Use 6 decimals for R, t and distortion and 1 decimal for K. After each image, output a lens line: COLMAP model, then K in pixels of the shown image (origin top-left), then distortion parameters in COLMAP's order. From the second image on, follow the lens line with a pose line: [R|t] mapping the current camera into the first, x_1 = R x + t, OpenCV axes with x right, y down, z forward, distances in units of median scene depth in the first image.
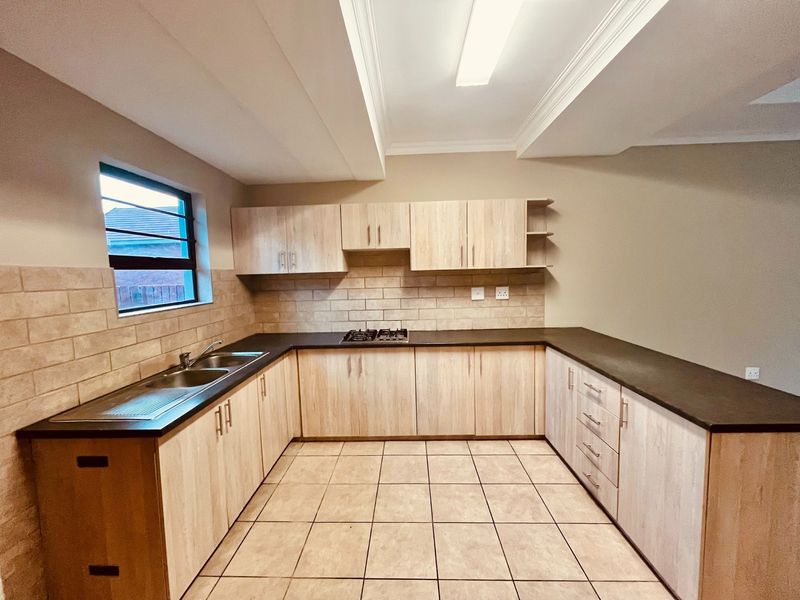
lens RADIAL K [[326.0, 0, 398.5], [0, 326.0, 298.6], [0, 0, 1]] dist [-0.002585, 0.000557]
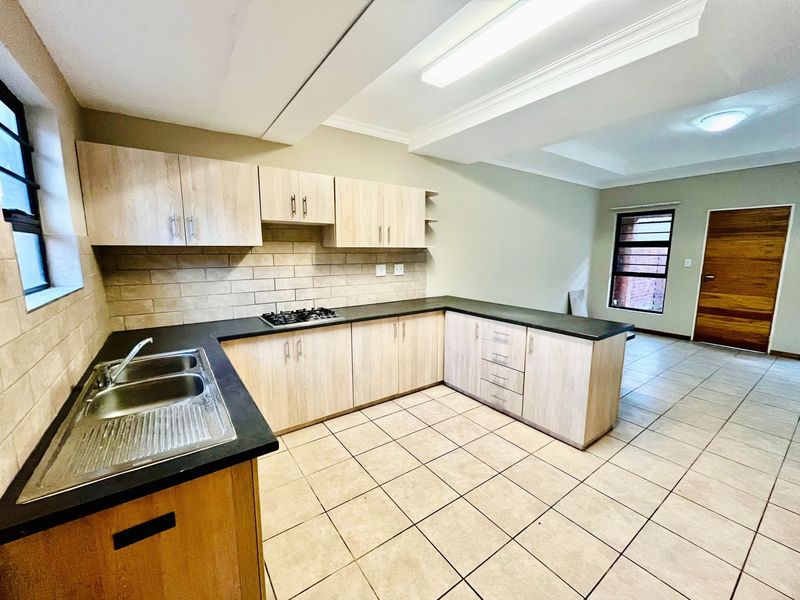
lens RADIAL K [[326.0, 0, 399.9], [0, 326.0, 298.1], [0, 0, 1]] dist [-0.002585, 0.000557]
pose [[0.795552, -0.062165, 0.602688, -0.426149], [0.028839, 0.997480, 0.064818, 0.009673], [-0.605199, -0.034185, 0.795340, 0.096817]]
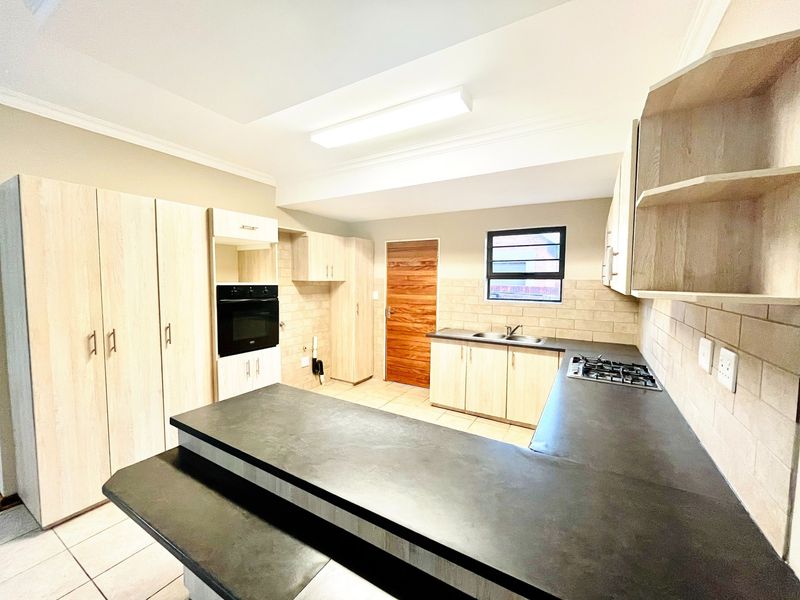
lens RADIAL K [[326.0, 0, 399.4], [0, 326.0, 299.7], [0, 0, 1]] dist [-0.002585, 0.000557]
pose [[-0.479980, 0.082011, -0.873438, 0.880497], [-0.067600, 0.989203, 0.130029, -0.126383], [0.874671, 0.121456, -0.469254, 0.962889]]
